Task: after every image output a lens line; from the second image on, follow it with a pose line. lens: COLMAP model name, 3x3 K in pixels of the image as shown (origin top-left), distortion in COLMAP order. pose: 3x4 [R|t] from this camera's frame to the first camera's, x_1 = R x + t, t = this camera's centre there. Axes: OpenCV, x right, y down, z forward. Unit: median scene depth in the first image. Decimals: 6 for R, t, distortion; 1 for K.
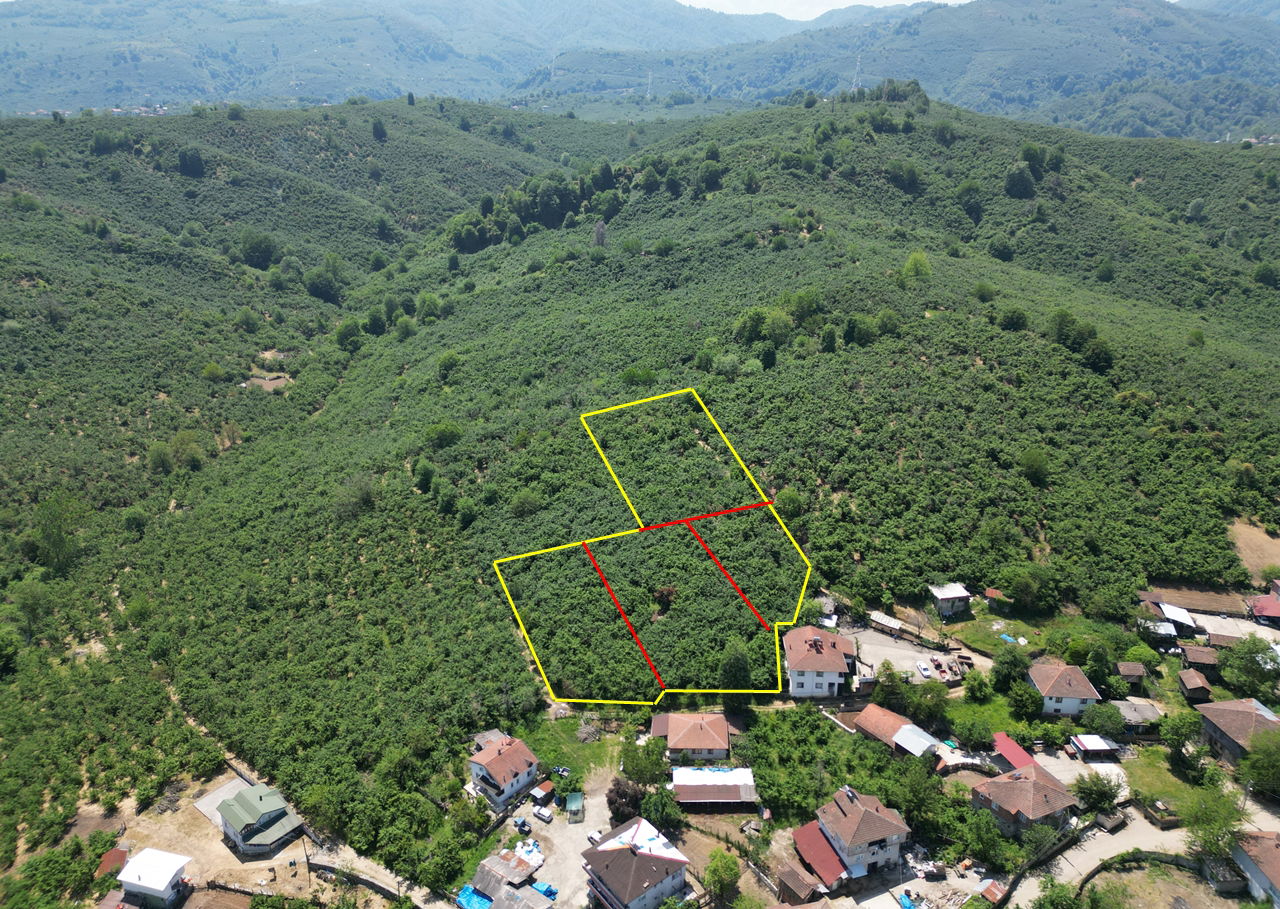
lens RADIAL K [[891.4, 0, 636.2], [0, 891.4, 432.5], [0, 0, 1]] dist [0.078501, -0.078700]
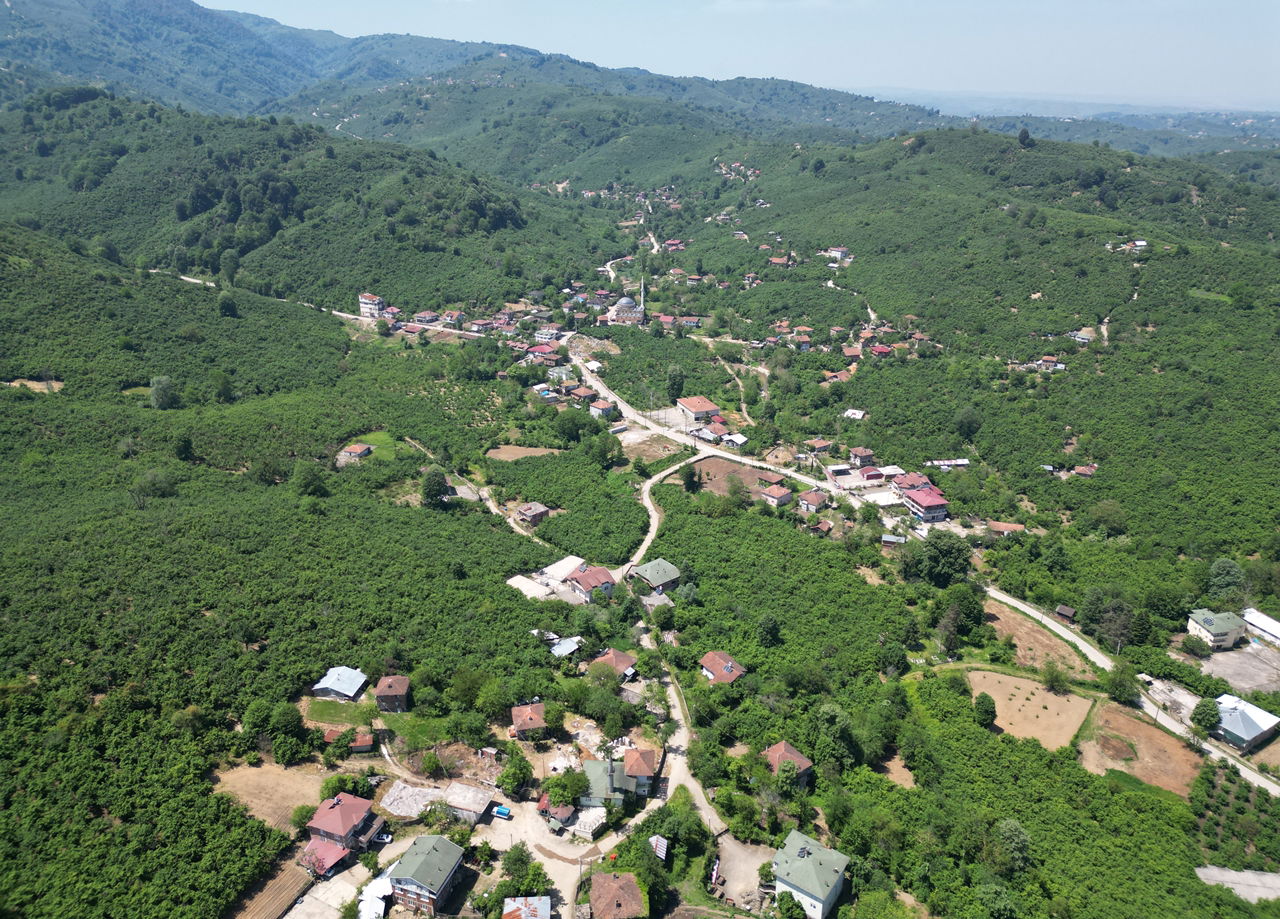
lens RADIAL K [[891.0, 0, 636.5], [0, 891.0, 444.7], [0, 0, 1]] dist [0.069547, -0.064315]
pose [[0.212203, -0.356256, 0.909973, 0.050721], [0.335077, 0.901255, 0.274704, -0.286924], [-0.917983, 0.246618, 0.310623, 0.255707]]
